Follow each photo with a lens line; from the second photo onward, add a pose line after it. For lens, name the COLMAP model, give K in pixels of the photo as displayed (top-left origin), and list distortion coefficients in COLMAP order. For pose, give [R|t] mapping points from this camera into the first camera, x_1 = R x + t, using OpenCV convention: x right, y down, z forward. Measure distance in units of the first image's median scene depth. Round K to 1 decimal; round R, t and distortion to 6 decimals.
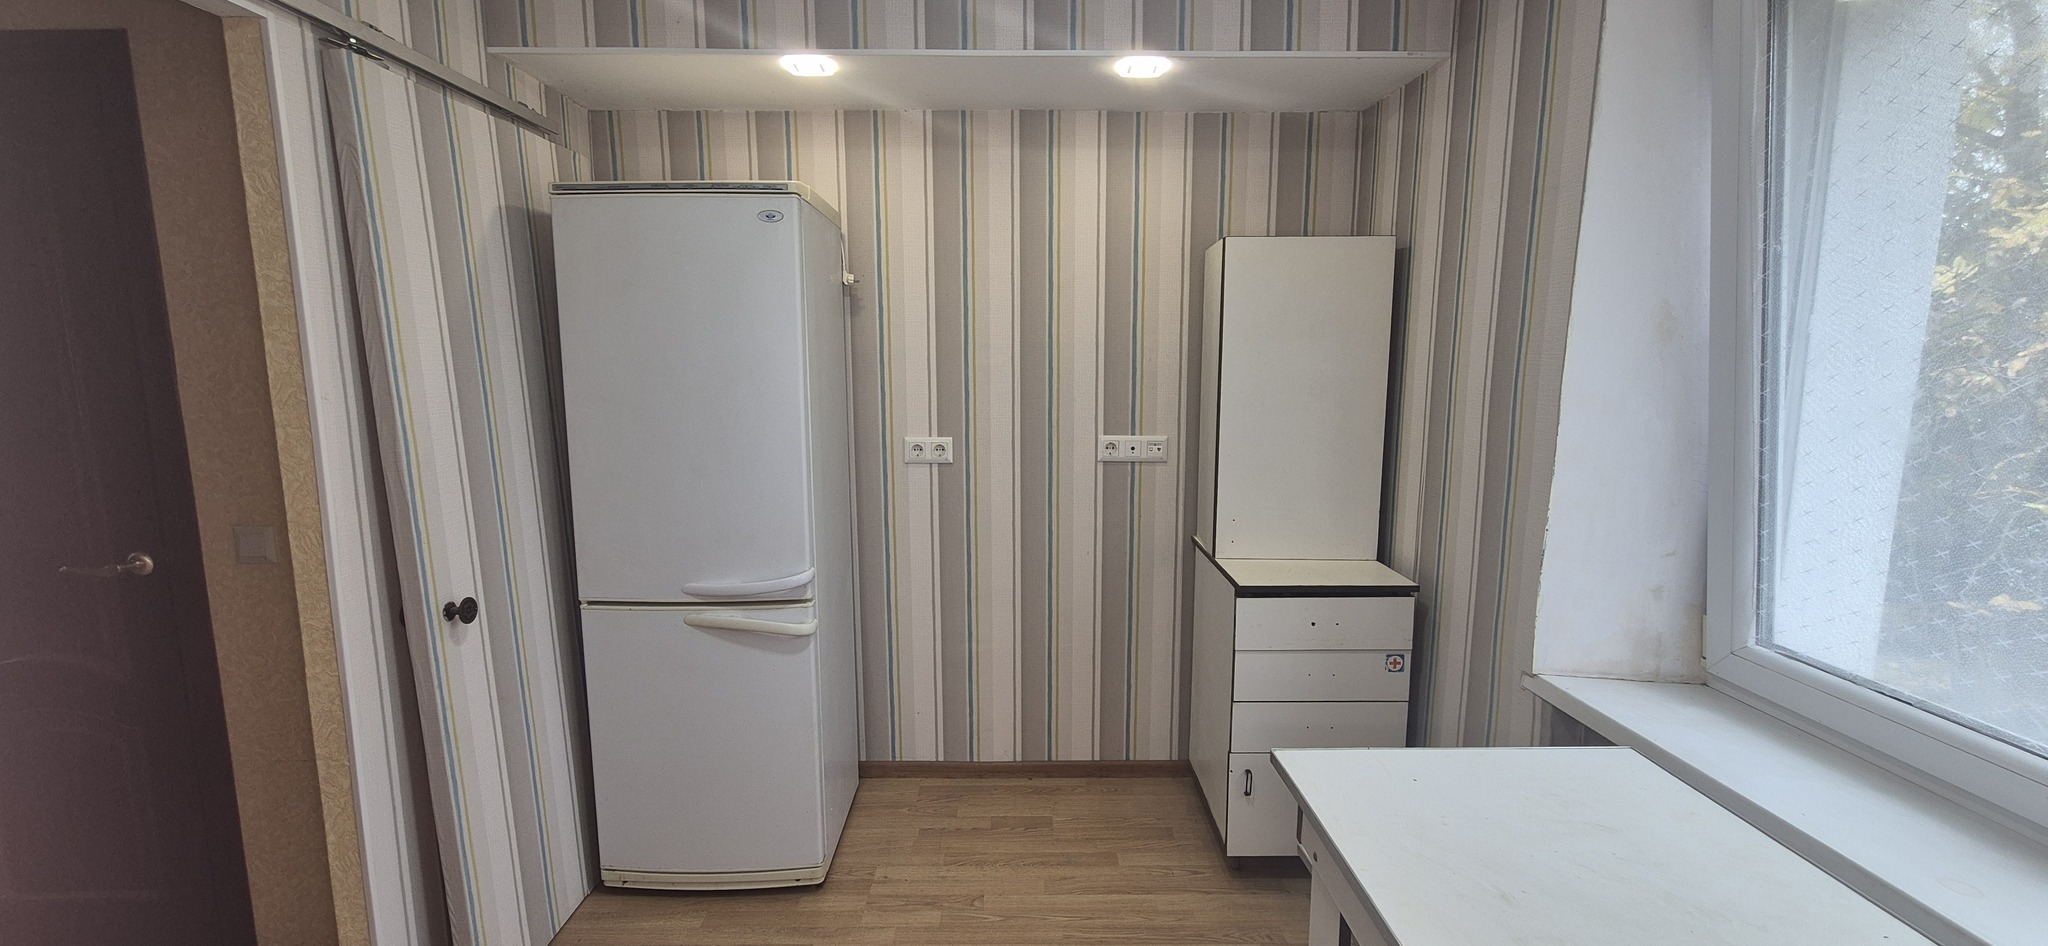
lens RADIAL K [[840.0, 0, 1019.1], [0, 840.0, 478.3], [0, 0, 1]] dist [-0.001574, 0.002338]
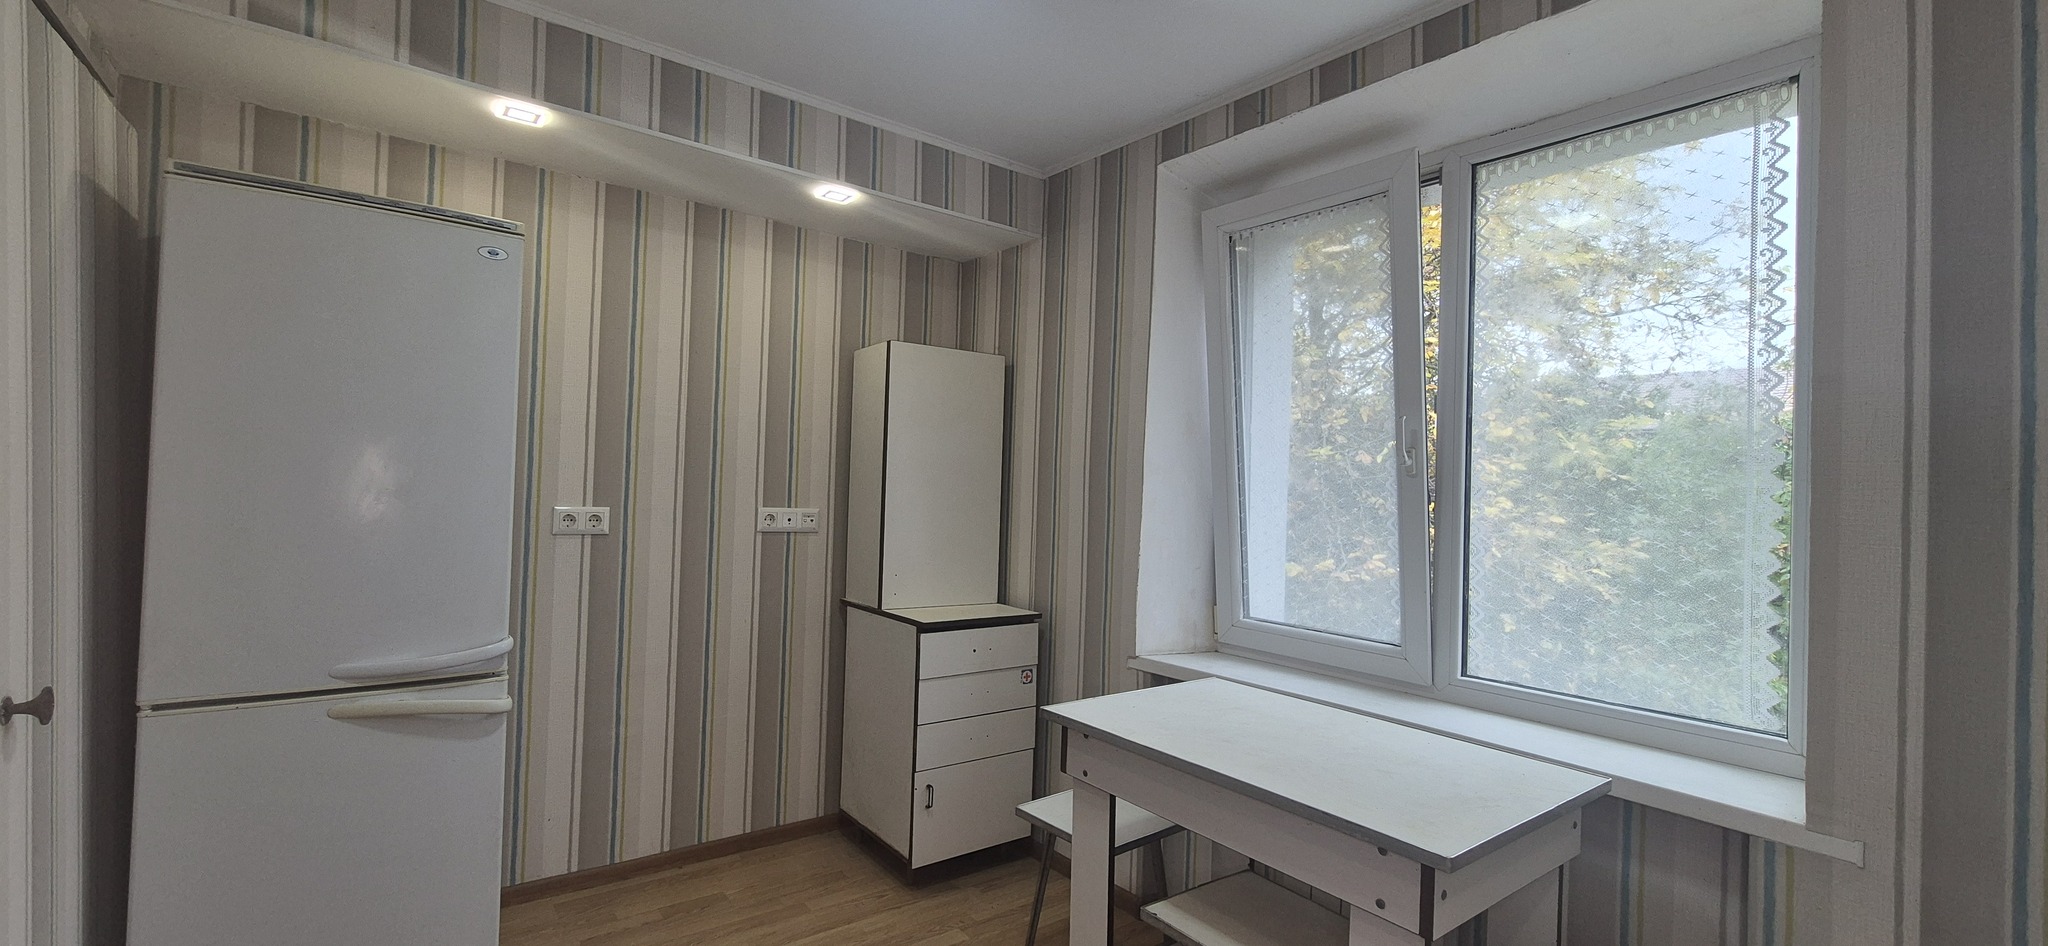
lens RADIAL K [[840.0, 0, 1019.1], [0, 840.0, 478.3], [0, 0, 1]] dist [-0.001574, 0.002338]
pose [[0.802199, 0.032853, 0.596152, -0.294918], [0.054712, 0.990239, -0.128193, 0.071603], [-0.594544, 0.135454, 0.792572, -0.050723]]
